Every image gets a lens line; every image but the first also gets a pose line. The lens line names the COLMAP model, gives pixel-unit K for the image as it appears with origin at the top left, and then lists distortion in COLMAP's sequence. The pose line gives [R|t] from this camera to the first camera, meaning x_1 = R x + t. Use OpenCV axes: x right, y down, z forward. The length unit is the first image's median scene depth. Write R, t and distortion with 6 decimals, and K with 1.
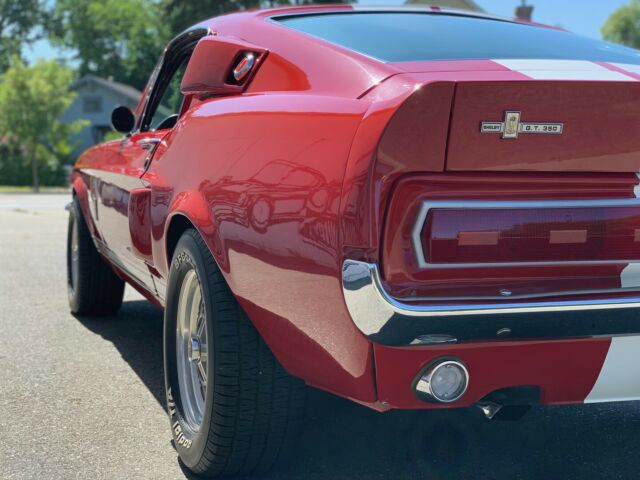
lens RADIAL K [[961.7, 0, 315.7], [0, 961.7, 240.2], [0, 0, 1]] dist [-0.003032, 0.000000]
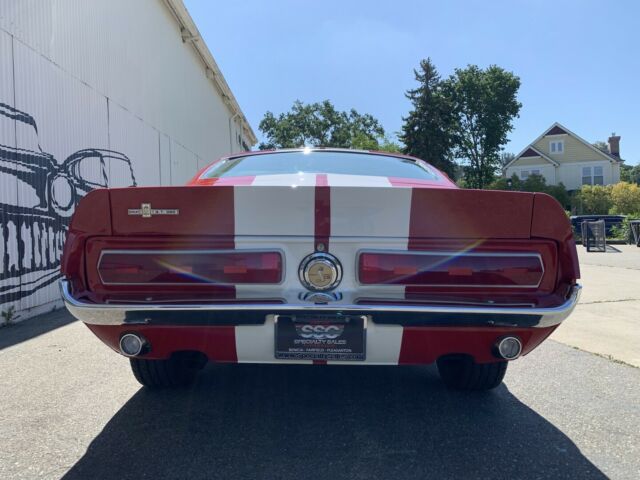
lens RADIAL K [[486.0, 0, 321.3], [0, 486.0, 234.8], [0, 0, 1]] dist [0.050738, -0.059854]
pose [[0.940535, -0.004497, -0.339667, 0.792216], [-0.019097, 0.997631, -0.066087, -0.013081], [0.339160, 0.068644, 0.938221, 0.193028]]
